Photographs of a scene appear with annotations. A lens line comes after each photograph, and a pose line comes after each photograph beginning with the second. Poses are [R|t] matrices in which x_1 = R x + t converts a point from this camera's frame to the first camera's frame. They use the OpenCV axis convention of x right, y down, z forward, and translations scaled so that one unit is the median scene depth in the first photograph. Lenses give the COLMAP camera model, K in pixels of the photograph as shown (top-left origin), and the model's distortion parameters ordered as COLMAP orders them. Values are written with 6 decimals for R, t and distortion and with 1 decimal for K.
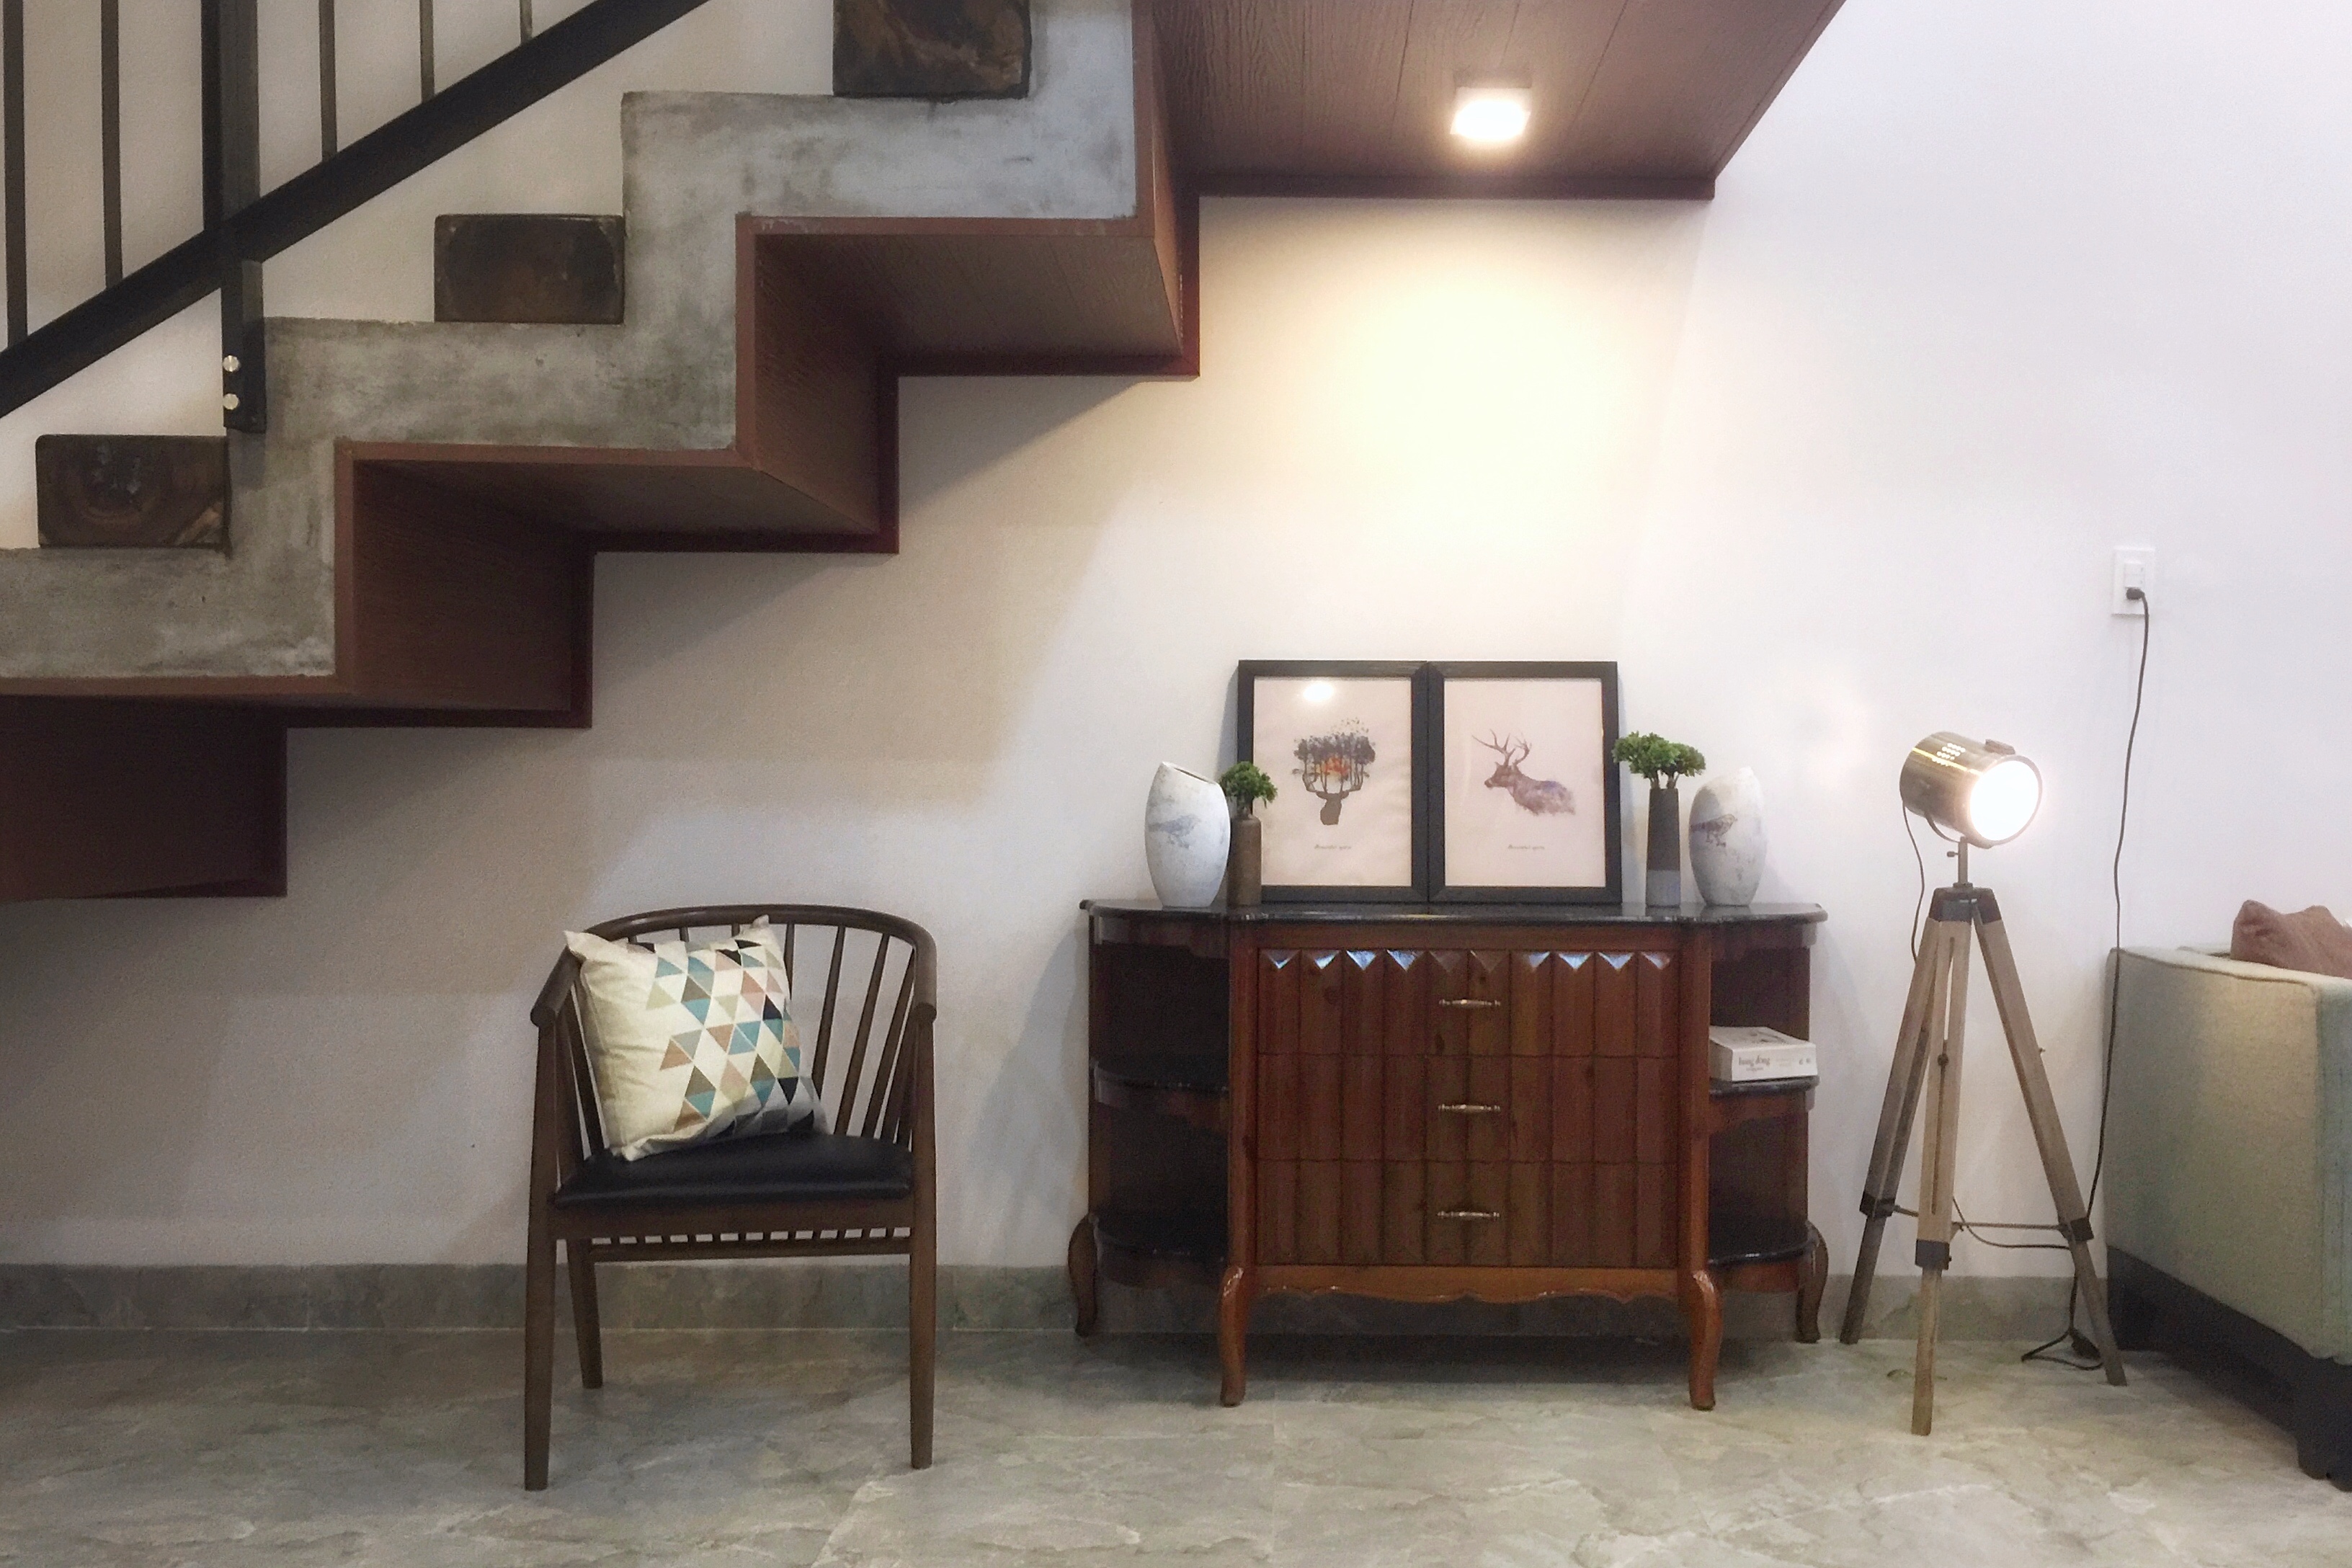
lens RADIAL K [[2057.6, 0, 1179.6], [0, 2057.6, 855.8], [0, 0, 1]] dist [0.068155, -0.109880]
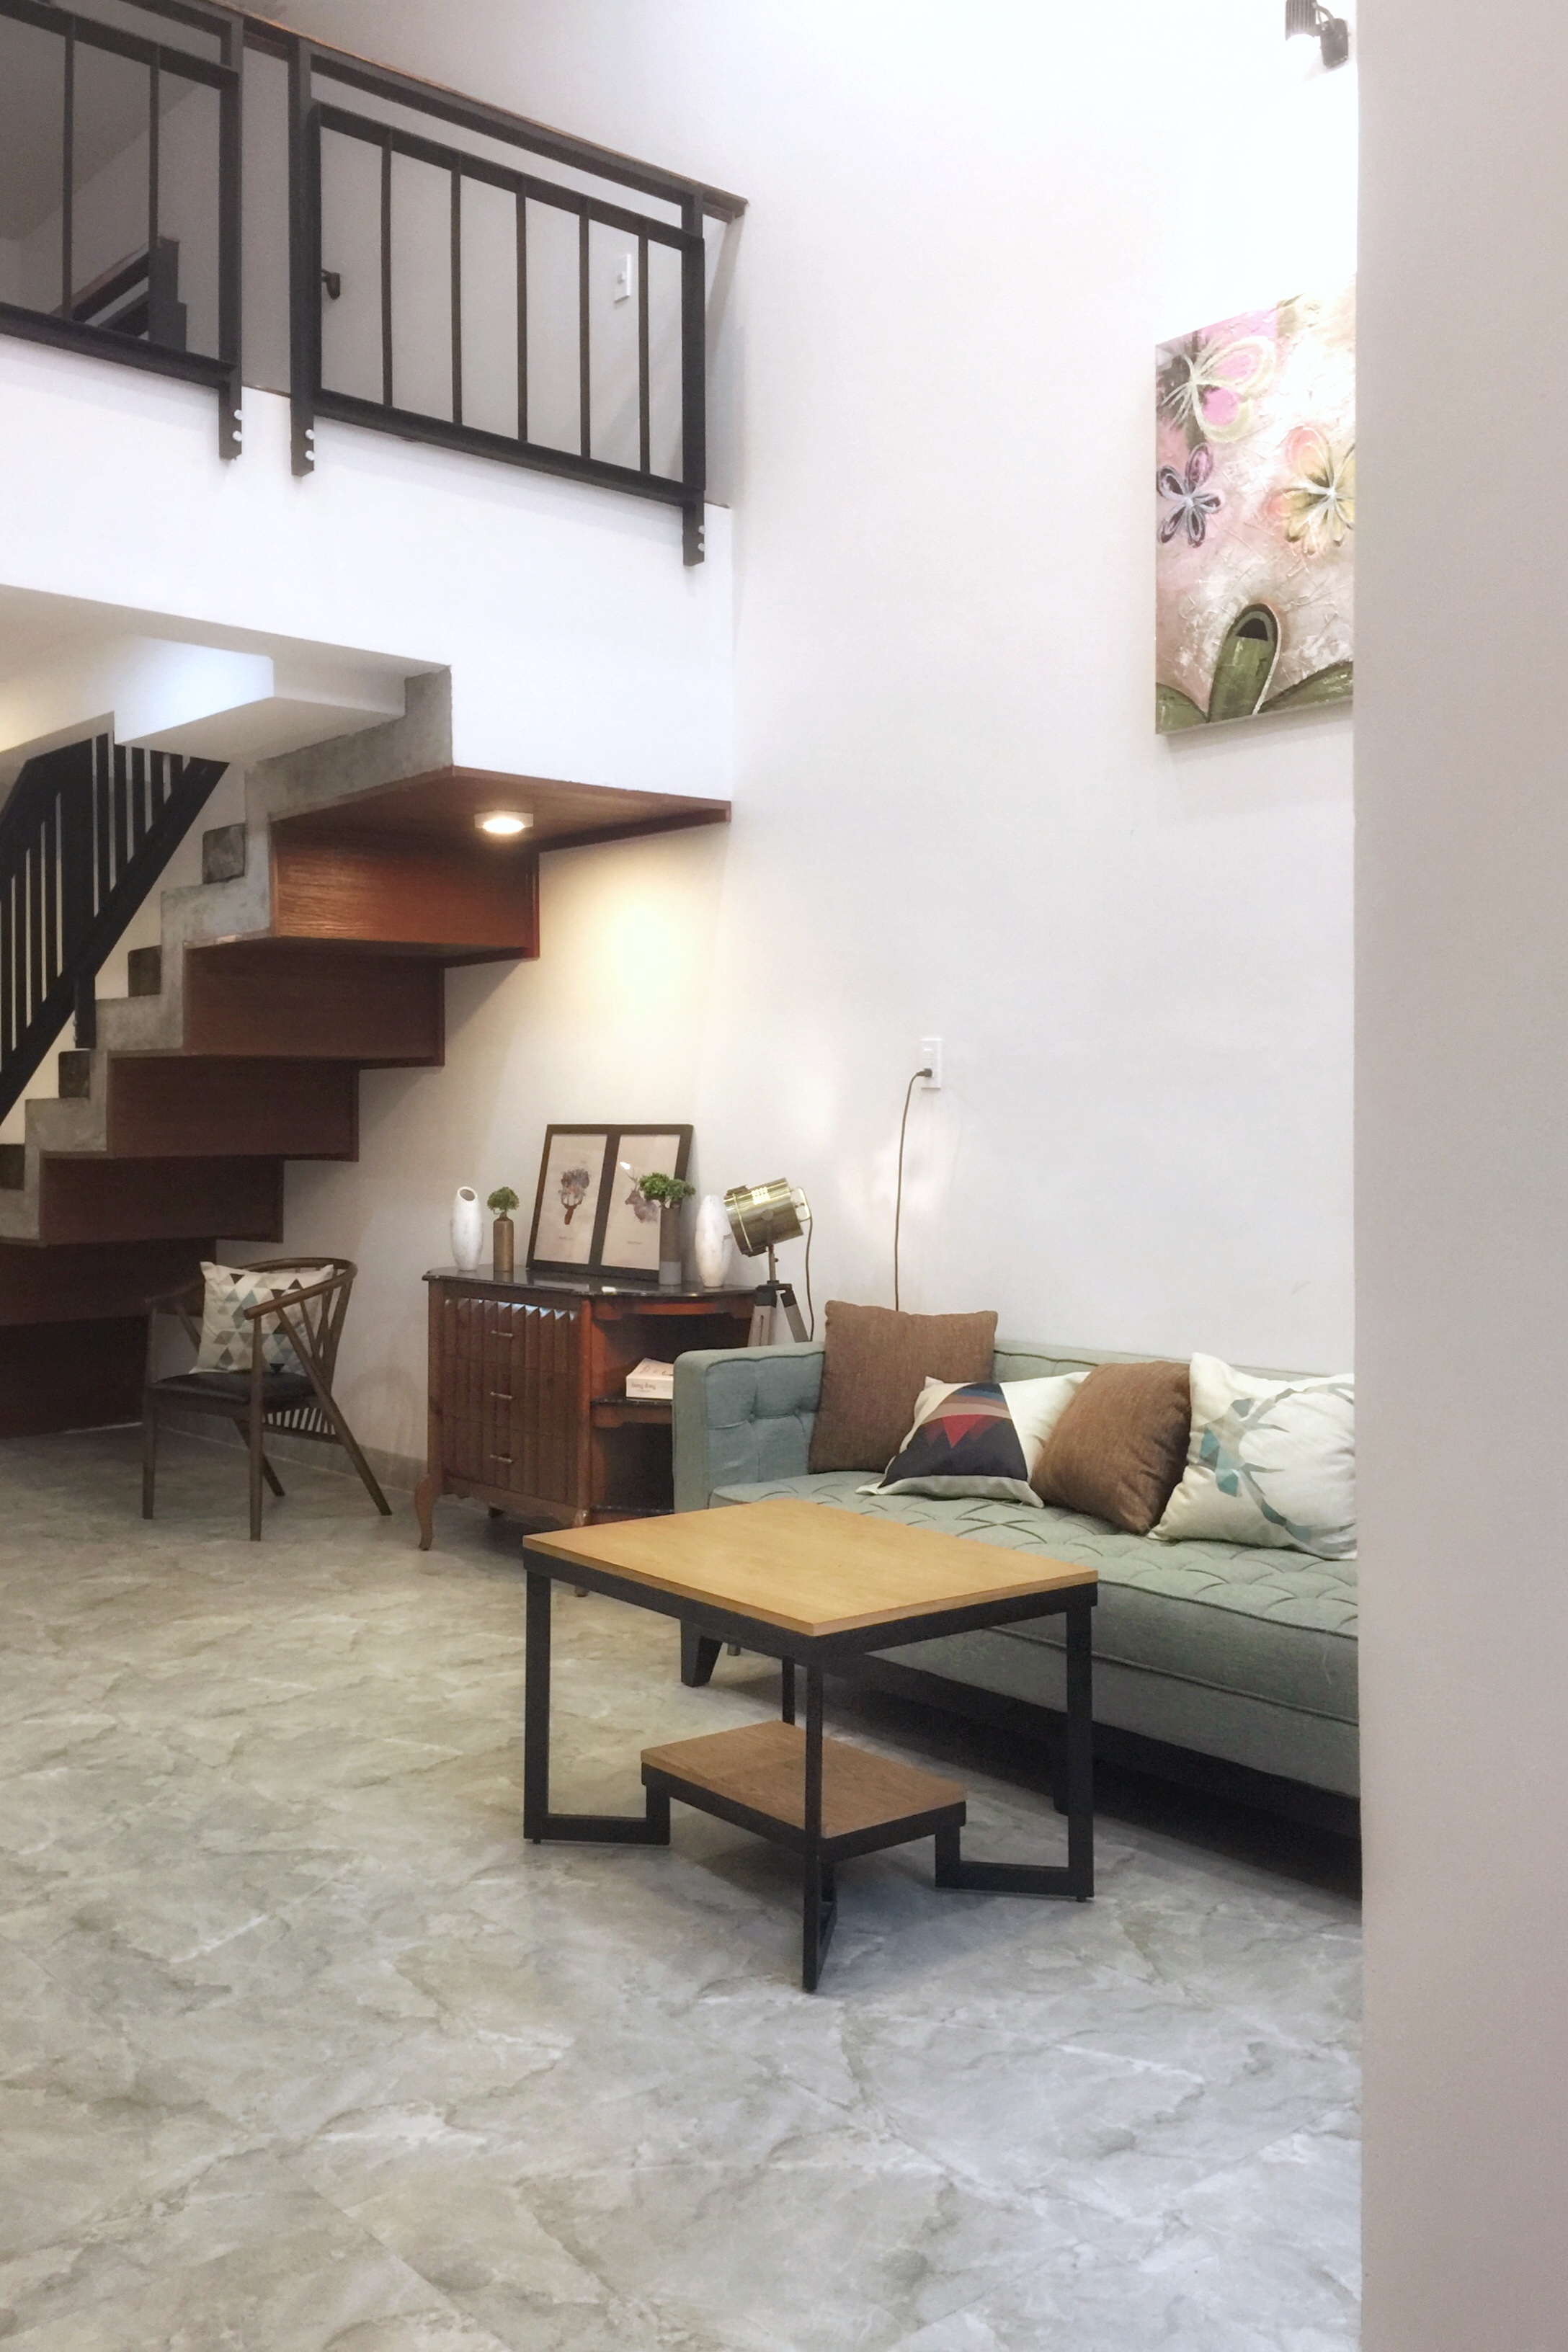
lens RADIAL K [[2057.6, 0, 785.2], [0, 2057.6, 1107.1], [0, 0, 1]] dist [0.068155, -0.109880]
pose [[0.650011, -0.010140, -0.759857, 1.726744], [-0.018966, 0.999383, -0.029561, -0.075806], [0.759688, 0.033627, 0.649417, 0.064196]]
